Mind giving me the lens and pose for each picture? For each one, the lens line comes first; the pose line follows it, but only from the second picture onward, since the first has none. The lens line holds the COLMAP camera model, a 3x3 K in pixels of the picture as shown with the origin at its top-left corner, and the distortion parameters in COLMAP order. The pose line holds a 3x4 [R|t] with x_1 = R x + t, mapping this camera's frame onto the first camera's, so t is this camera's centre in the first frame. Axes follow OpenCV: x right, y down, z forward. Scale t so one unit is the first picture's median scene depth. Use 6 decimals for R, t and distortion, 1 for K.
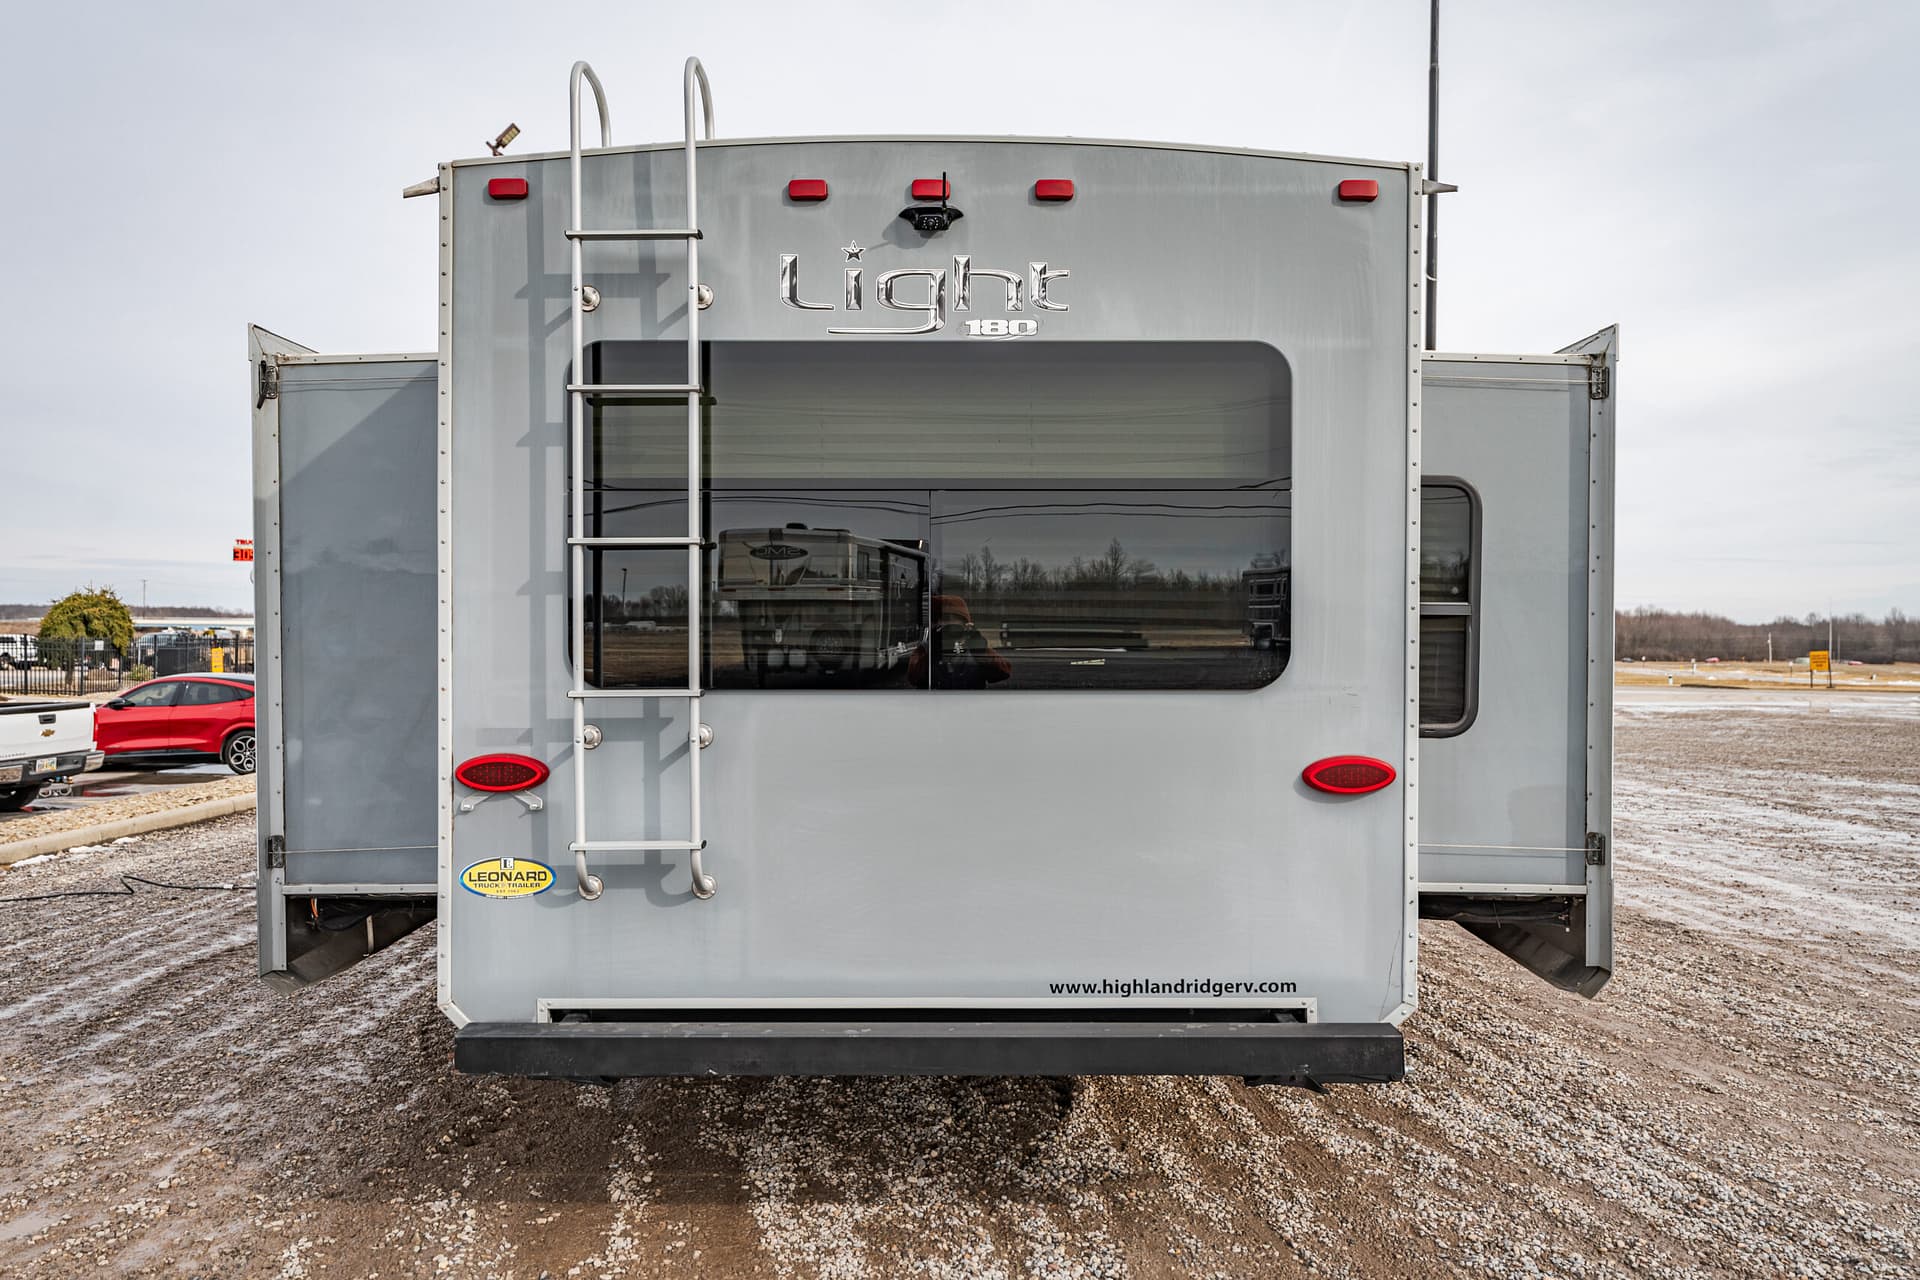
lens RADIAL K [[1266.8, 0, 988.1], [0, 1266.8, 641.9], [0, 0, 1]] dist [0.003035, 0.001603]
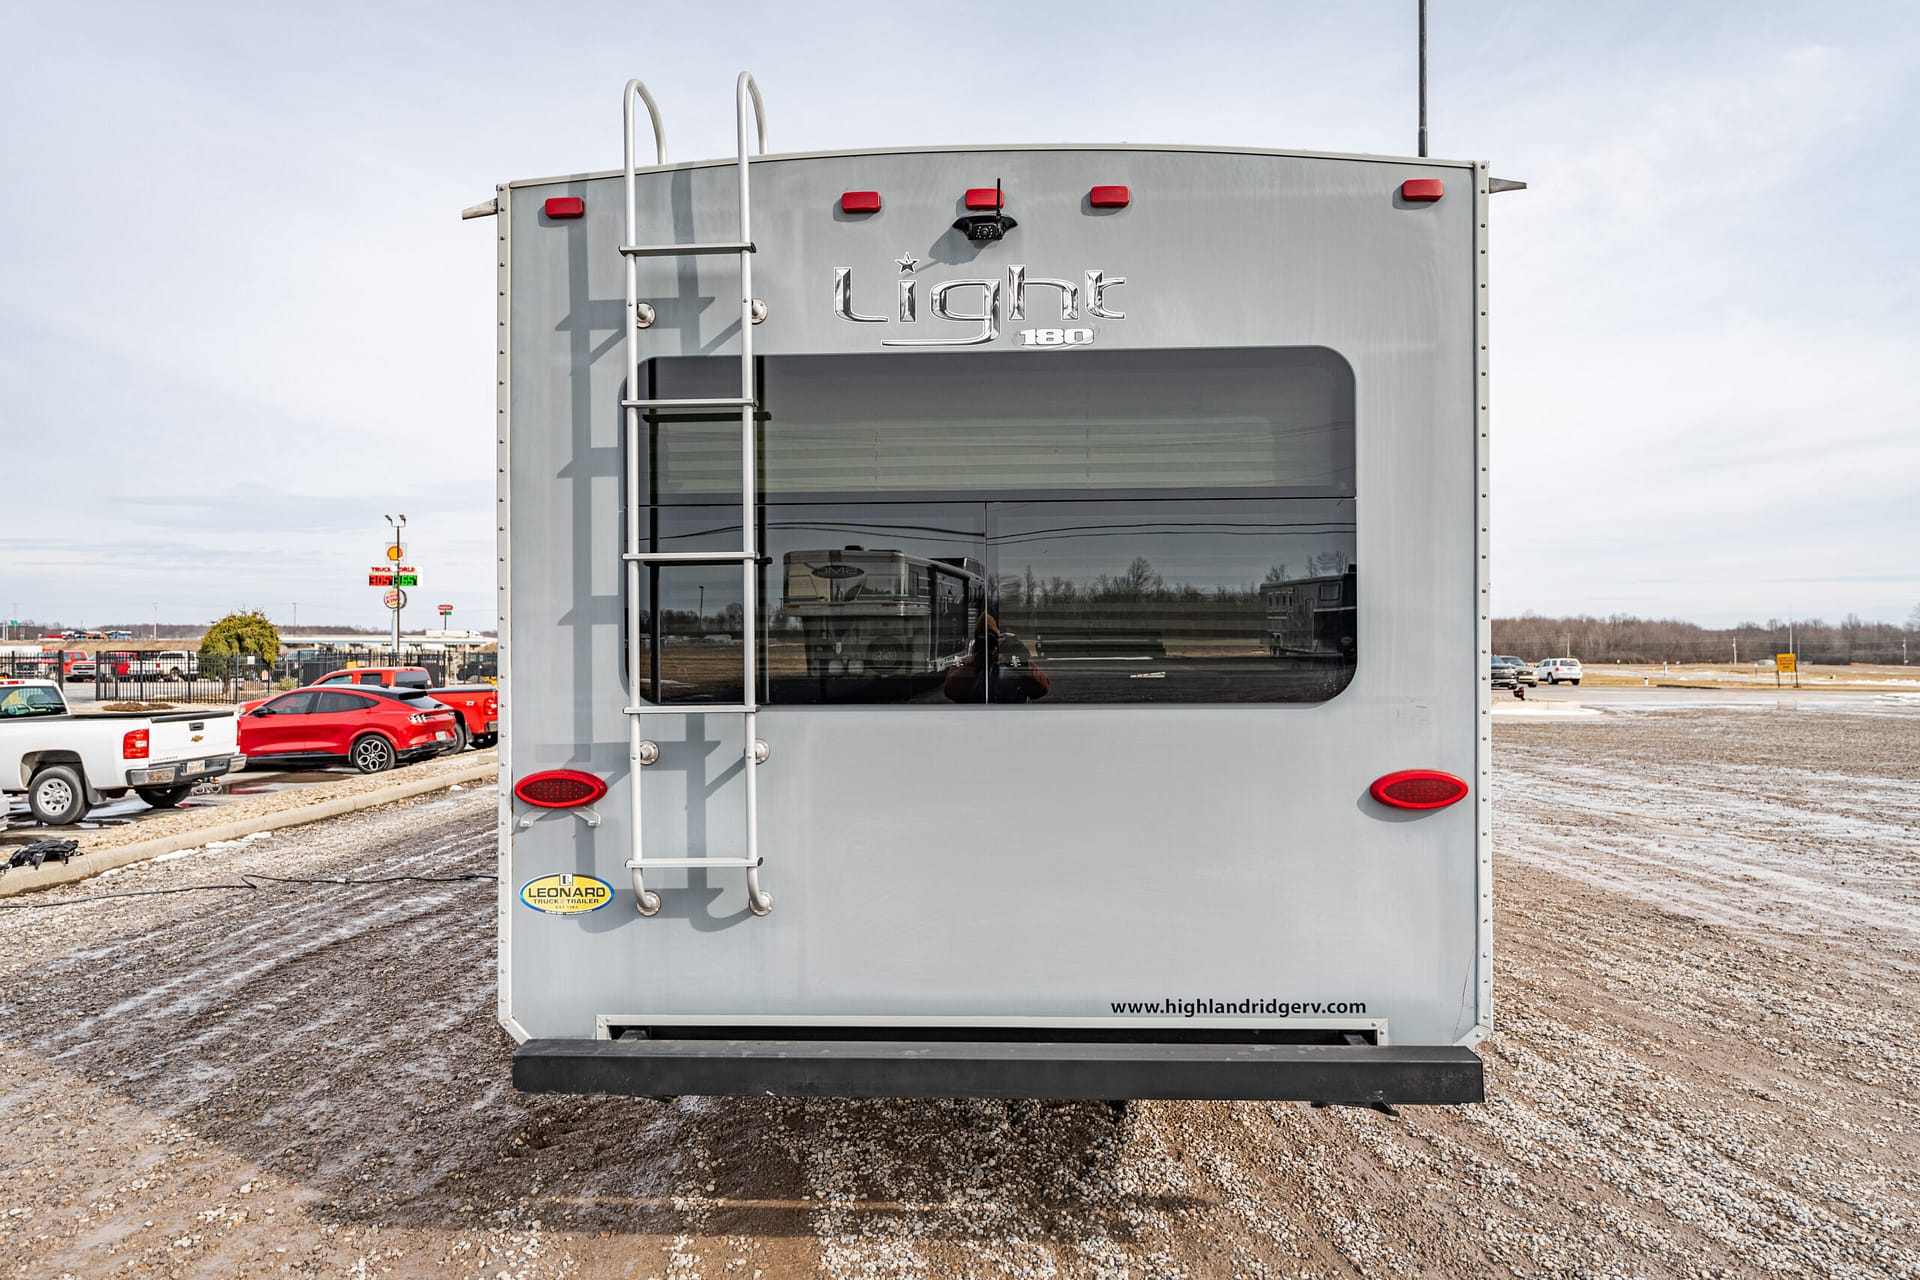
lens RADIAL K [[1107.2, 0, 963.1], [0, 1107.2, 646.1], [0, 0, 1]] dist [-0.003464, 0.002941]
pose [[0.998596, -0.007361, -0.052463, -0.014570], [0.007142, 0.999965, -0.004359, -0.003164], [0.052493, 0.003979, 0.998613, 0.104903]]
